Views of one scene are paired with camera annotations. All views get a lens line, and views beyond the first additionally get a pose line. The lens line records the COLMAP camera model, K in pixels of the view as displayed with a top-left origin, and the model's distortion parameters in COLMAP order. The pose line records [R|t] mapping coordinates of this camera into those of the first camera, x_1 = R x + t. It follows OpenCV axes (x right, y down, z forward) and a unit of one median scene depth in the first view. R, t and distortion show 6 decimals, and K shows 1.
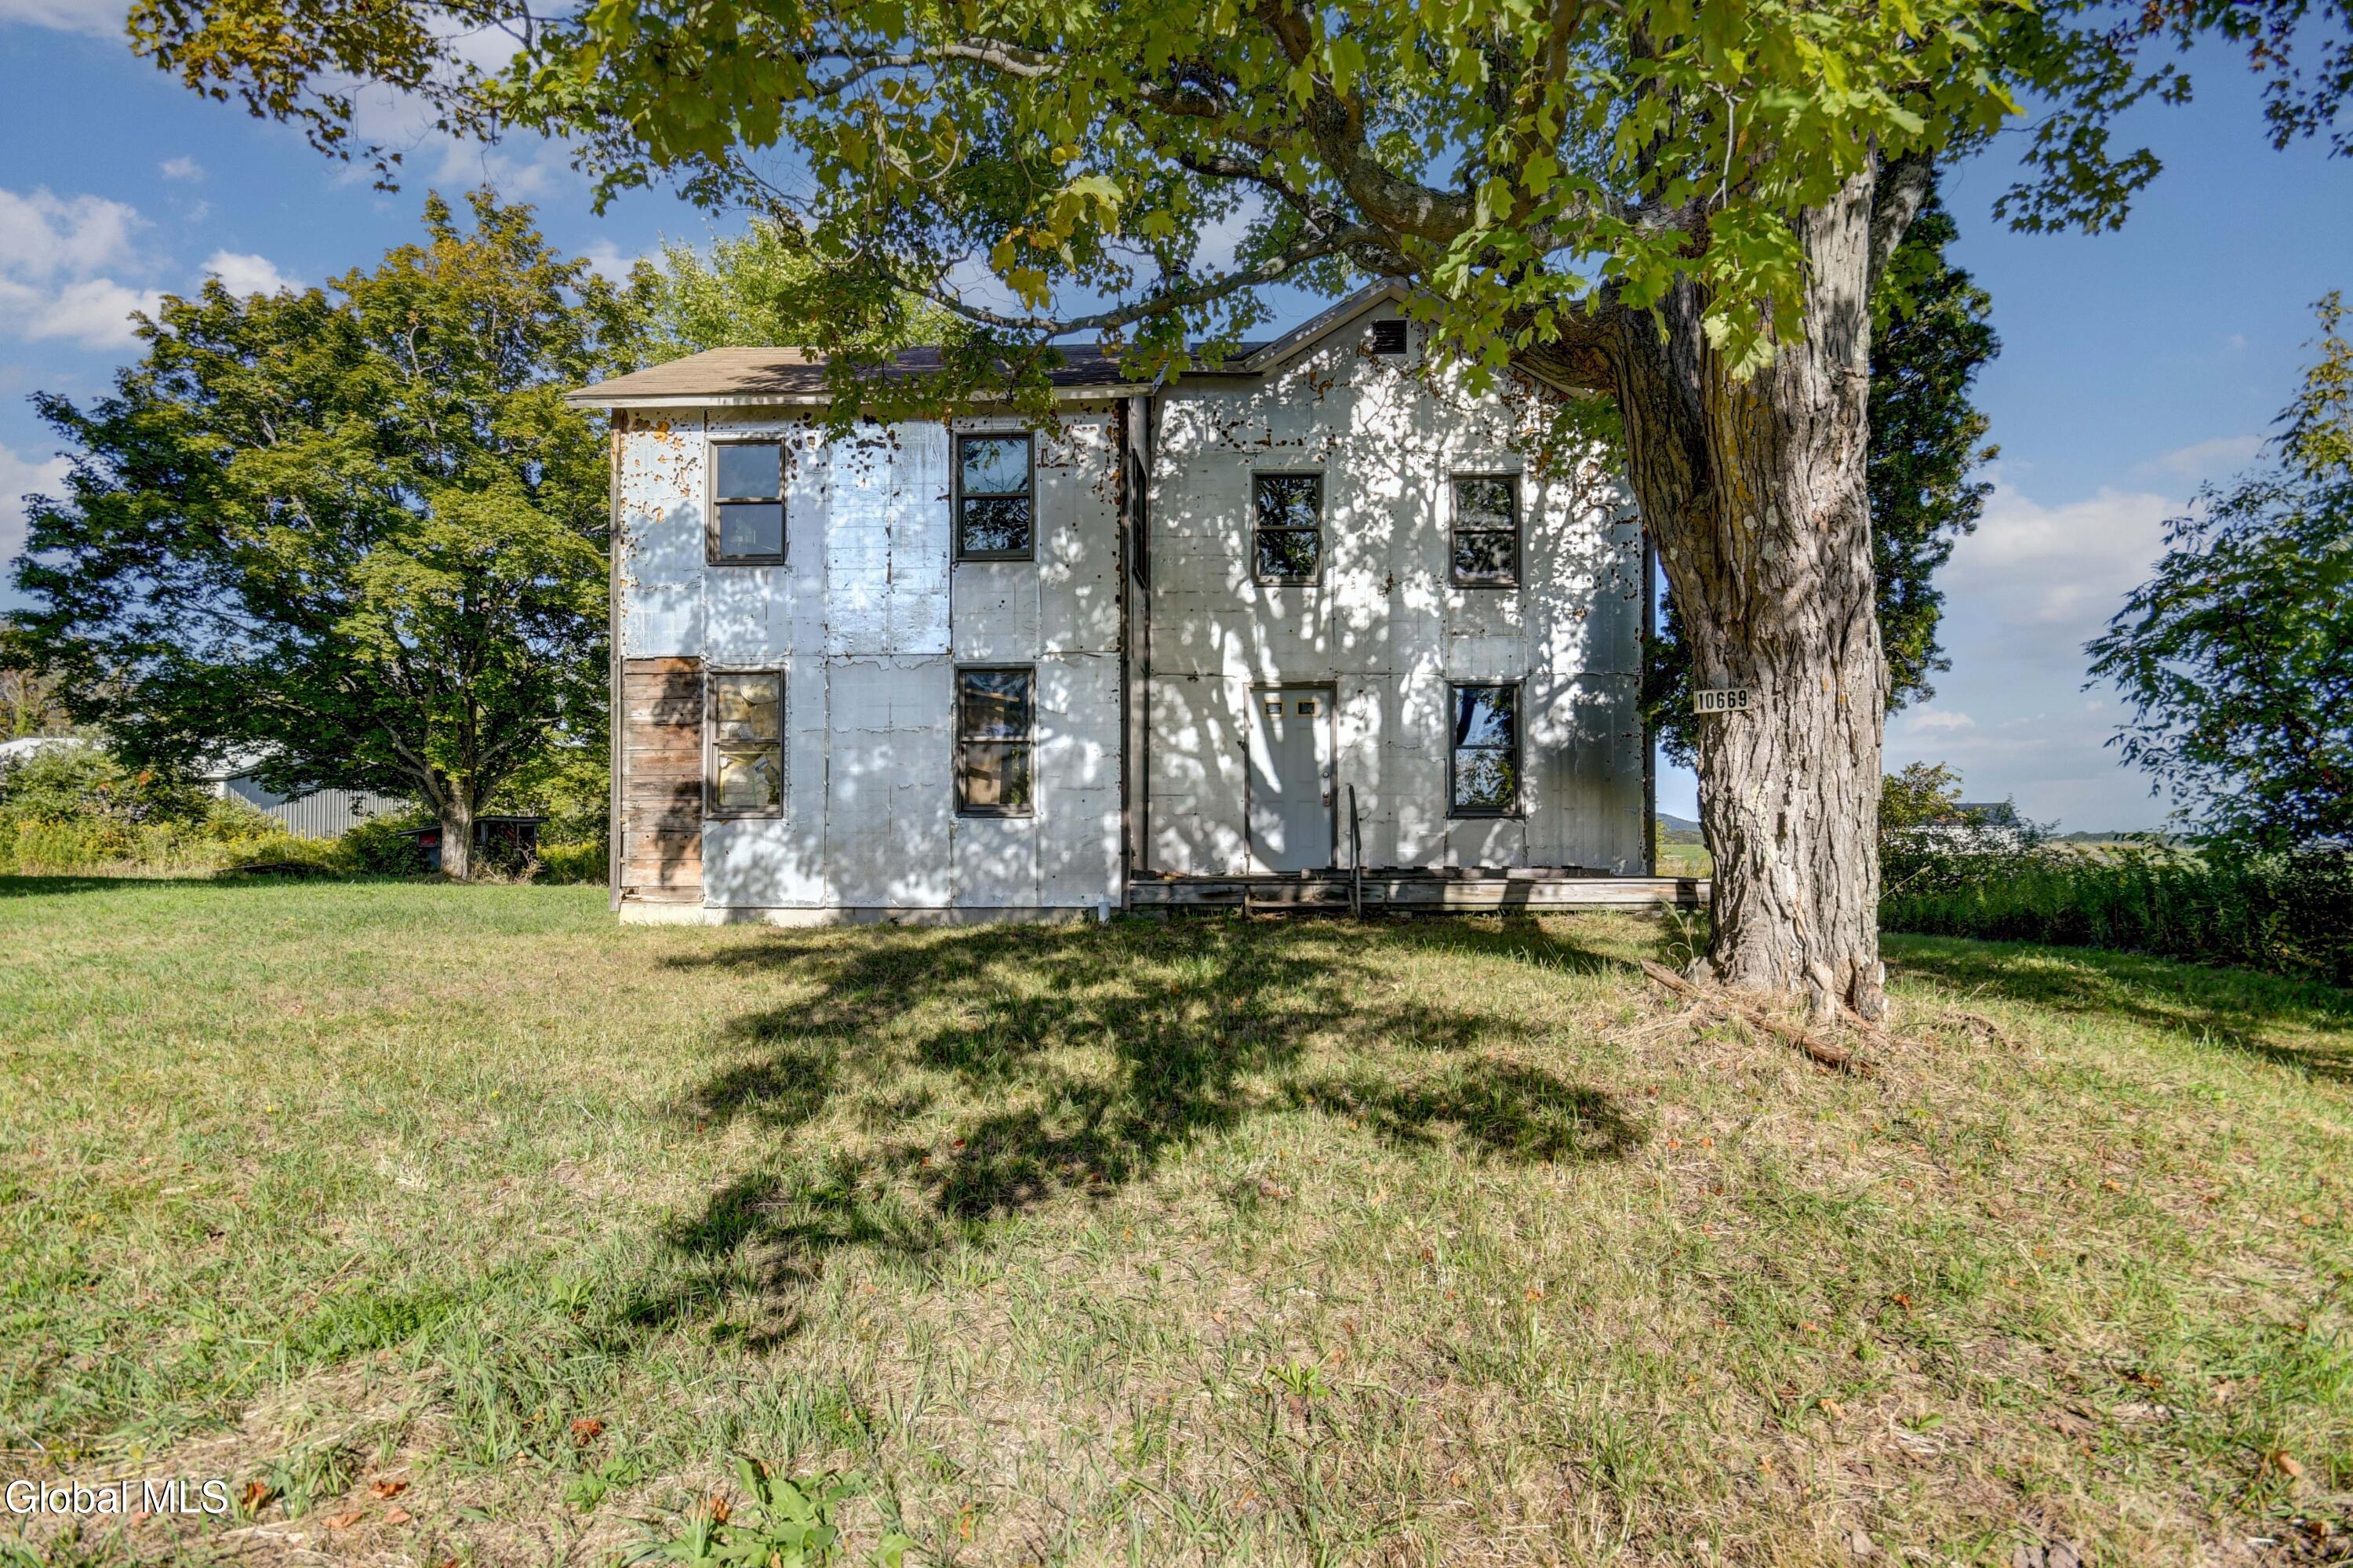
lens RADIAL K [[1070.7, 0, 1145.0], [0, 1070.7, 726.6], [0, 0, 1]] dist [0.009443, -0.000063]
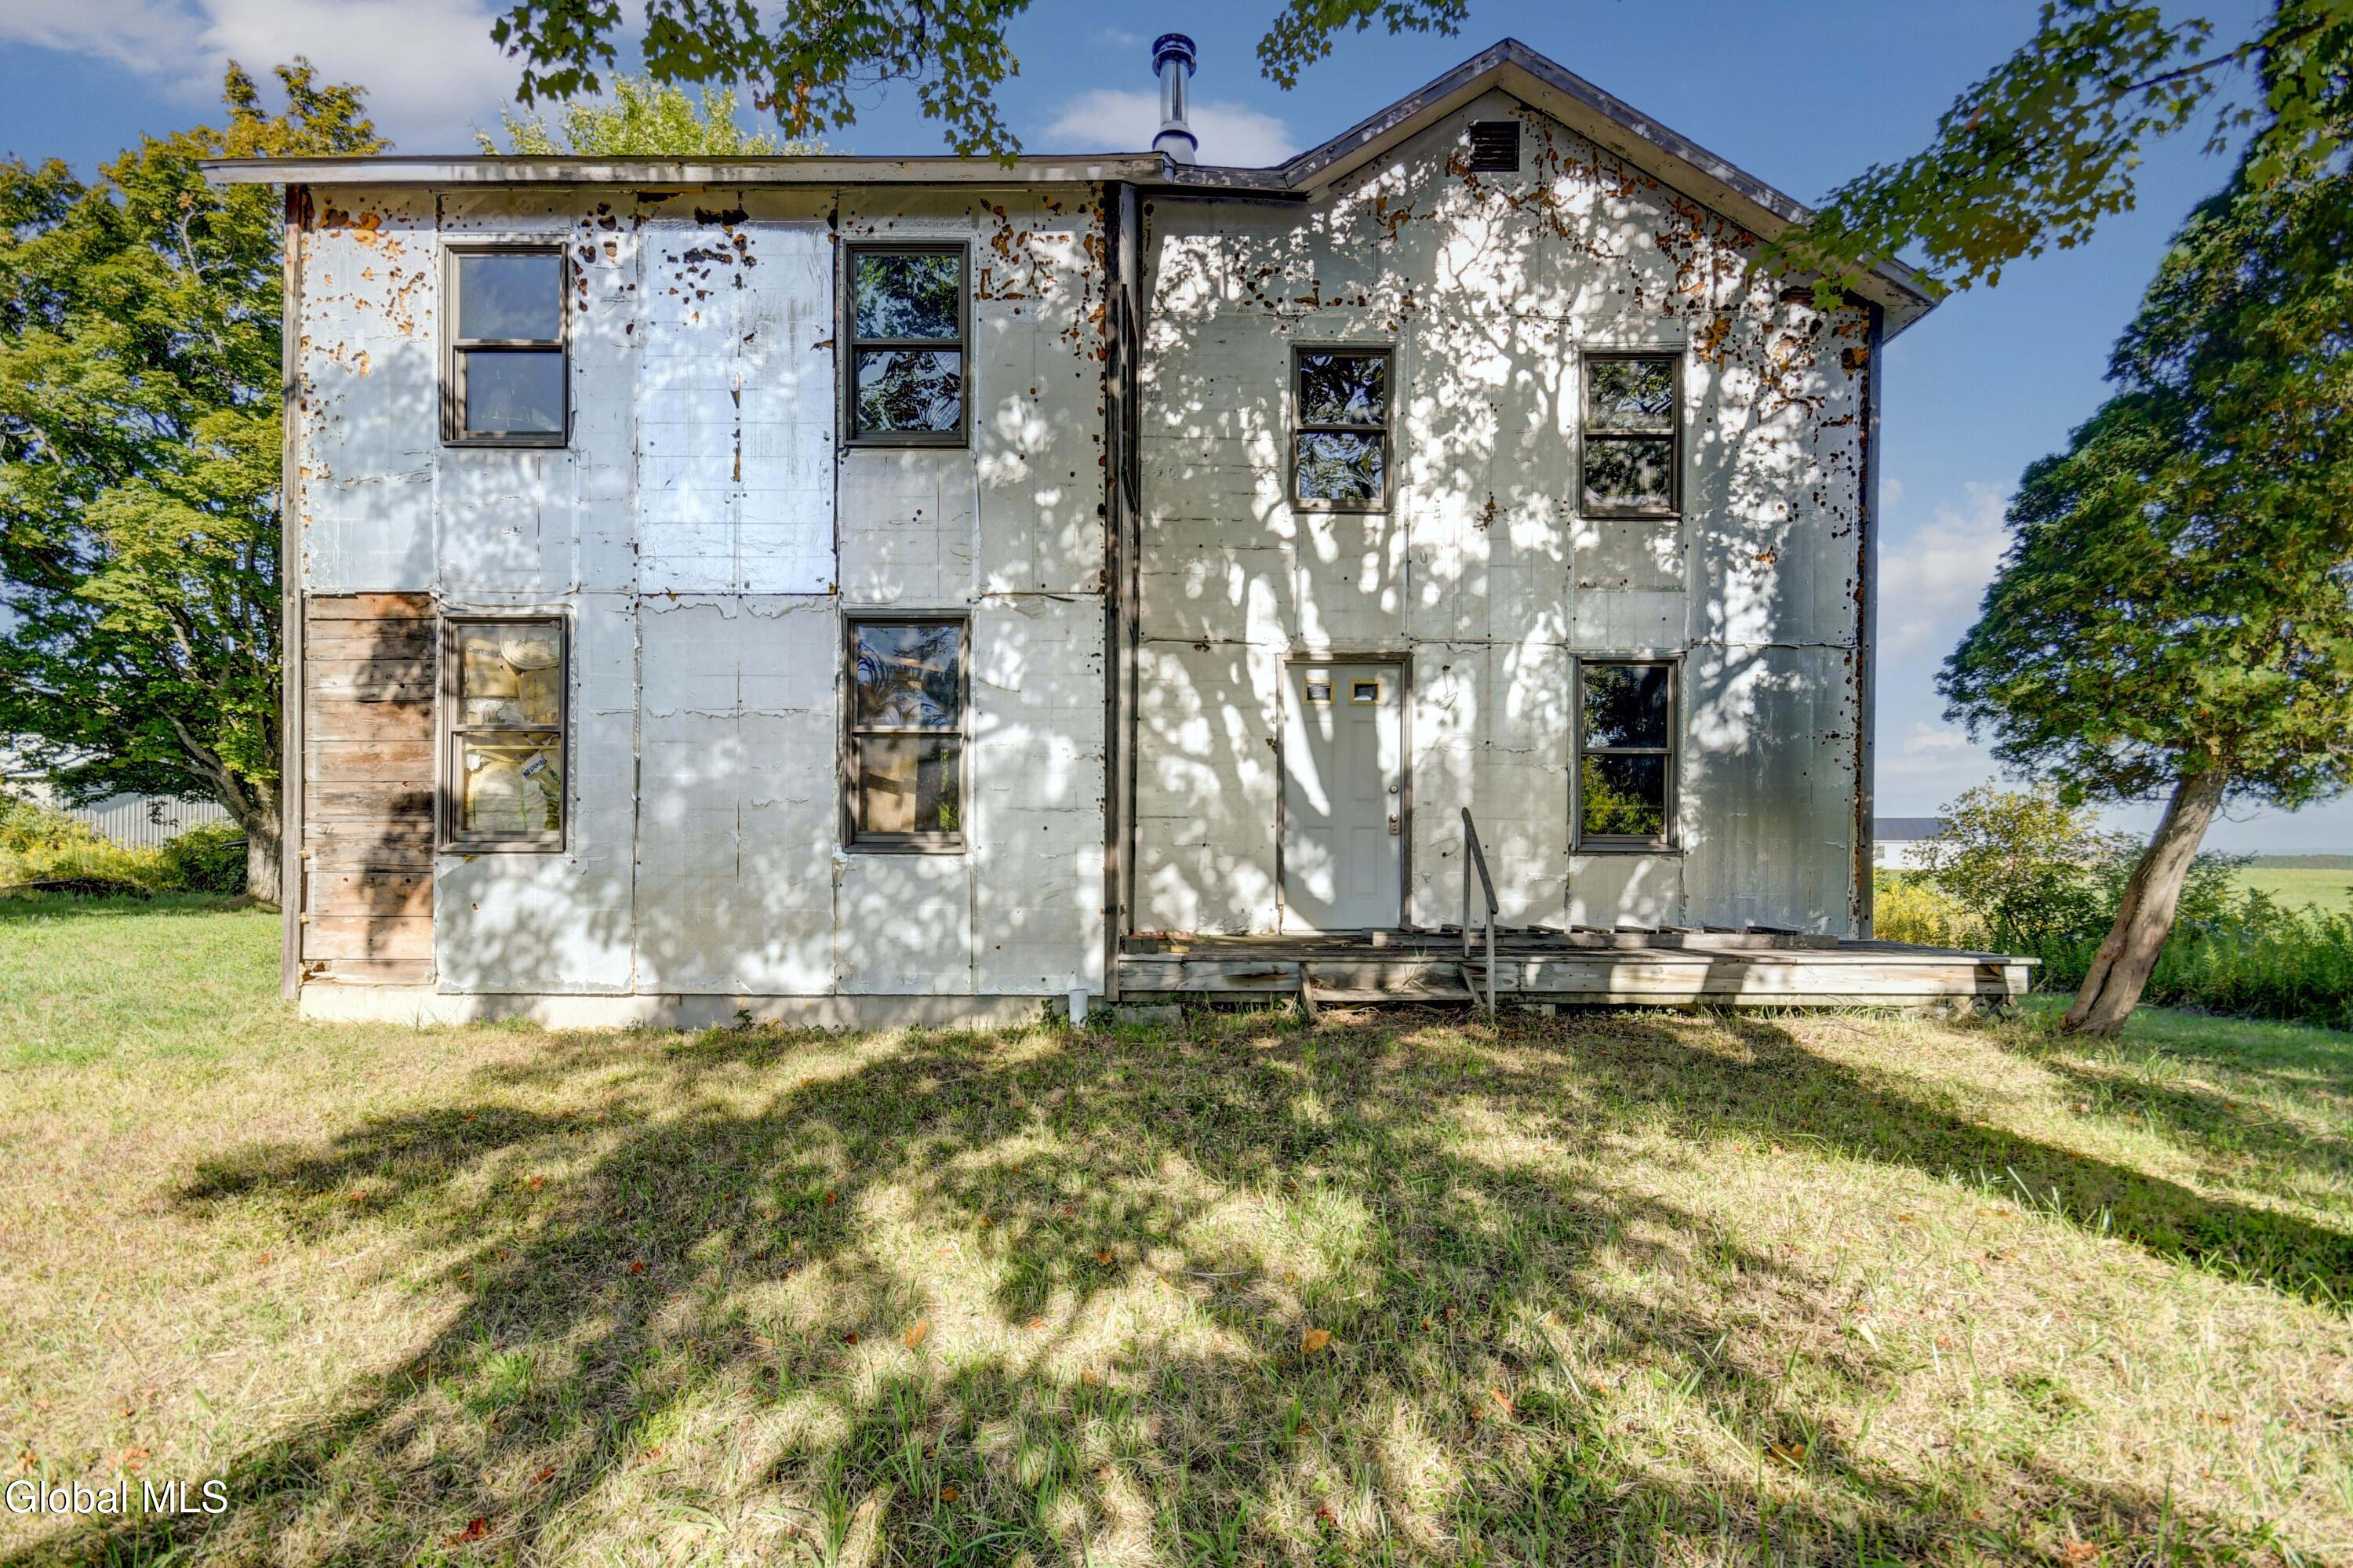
lens RADIAL K [[1052.9, 0, 1108.9], [0, 1052.9, 789.5], [0, 0, 1]] dist [0.021757, -0.000111]
pose [[0.999614, 0.008726, 0.026379, -0.032635], [-0.010066, 0.998642, 0.051113, 0.012172], [-0.025897, -0.051358, 0.998344, 0.333270]]
